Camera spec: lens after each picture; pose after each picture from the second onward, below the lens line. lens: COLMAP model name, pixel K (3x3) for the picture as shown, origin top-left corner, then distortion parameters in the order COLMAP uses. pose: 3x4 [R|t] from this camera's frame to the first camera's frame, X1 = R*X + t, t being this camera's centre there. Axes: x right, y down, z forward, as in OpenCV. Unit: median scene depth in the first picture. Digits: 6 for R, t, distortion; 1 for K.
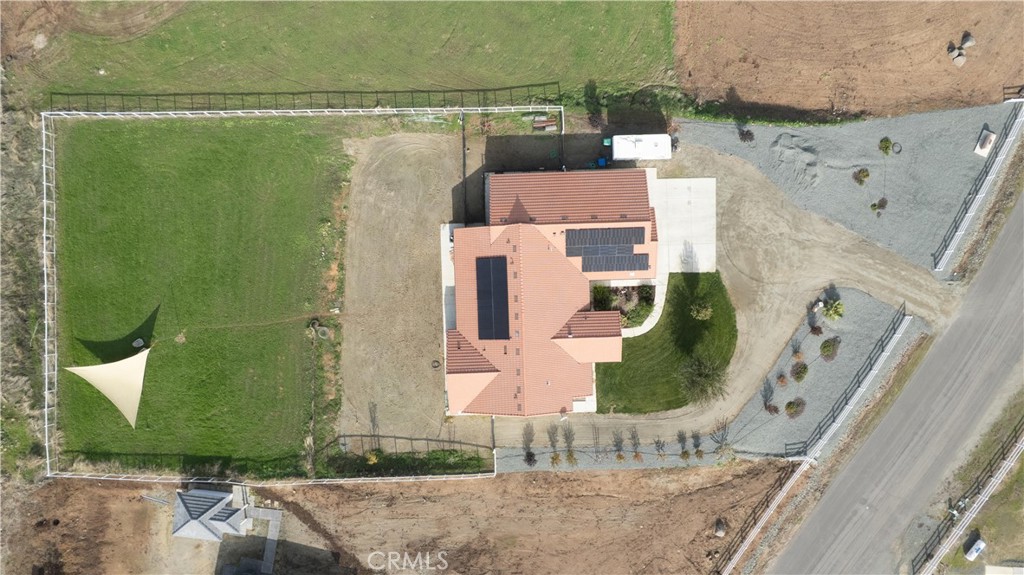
lens RADIAL K [[650.7, 0, 512.0], [0, 650.7, 287.5], [0, 0, 1]] dist [-0.071120, 0.059680]
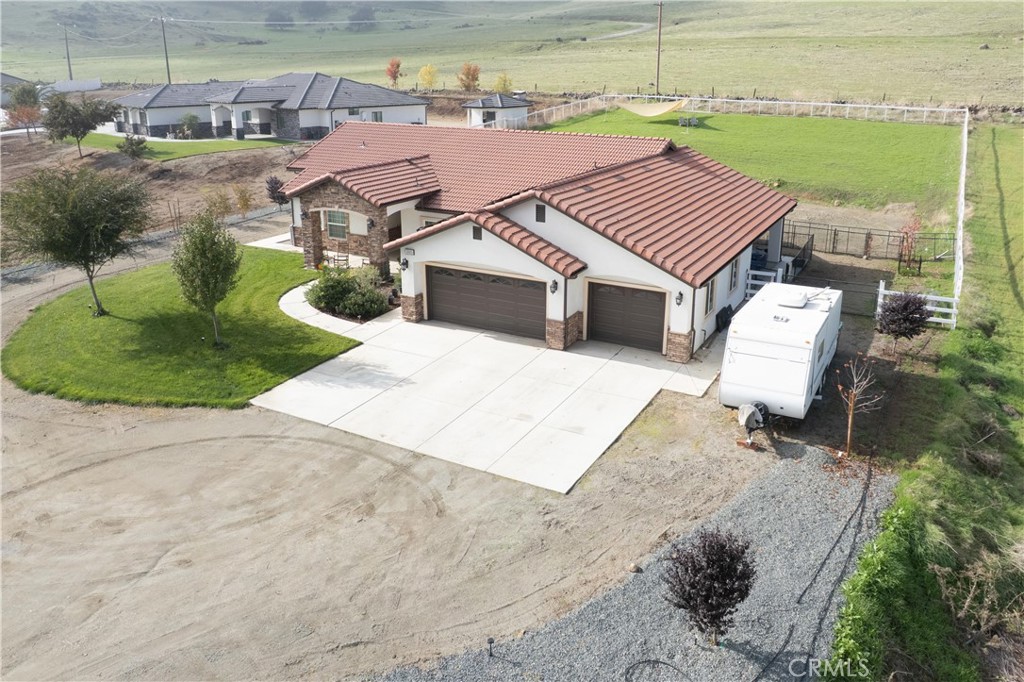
lens RADIAL K [[793.8, 0, 555.3], [0, 793.8, 285.0], [0, 0, 1]] dist [-0.050947, -0.000841]
pose [[-0.471637, 0.254687, -0.844211, 0.512780], [-0.881781, -0.141122, 0.450052, -0.271228], [-0.004514, 0.956671, 0.291136, 0.859196]]
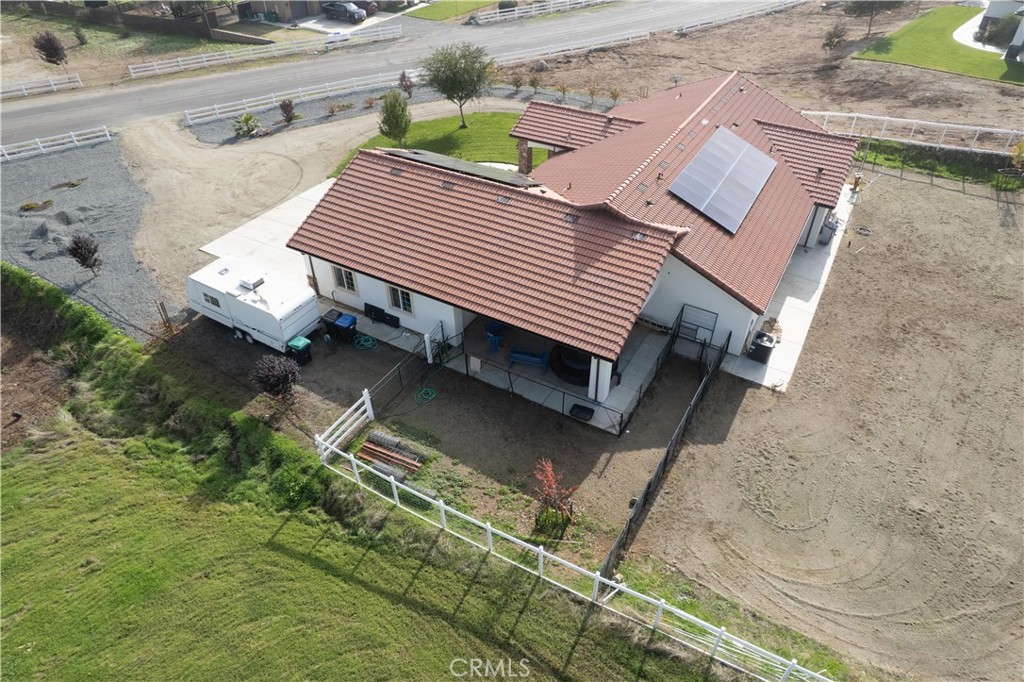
lens RADIAL K [[654.2, 0, 519.2], [0, 654.2, 343.7], [0, 0, 1]] dist [-0.066276, 0.053532]
pose [[-0.850941, -0.317468, 0.418466, -0.127899], [0.524639, -0.552469, 0.647713, -0.402840], [0.025561, 0.770709, 0.636674, 0.742055]]
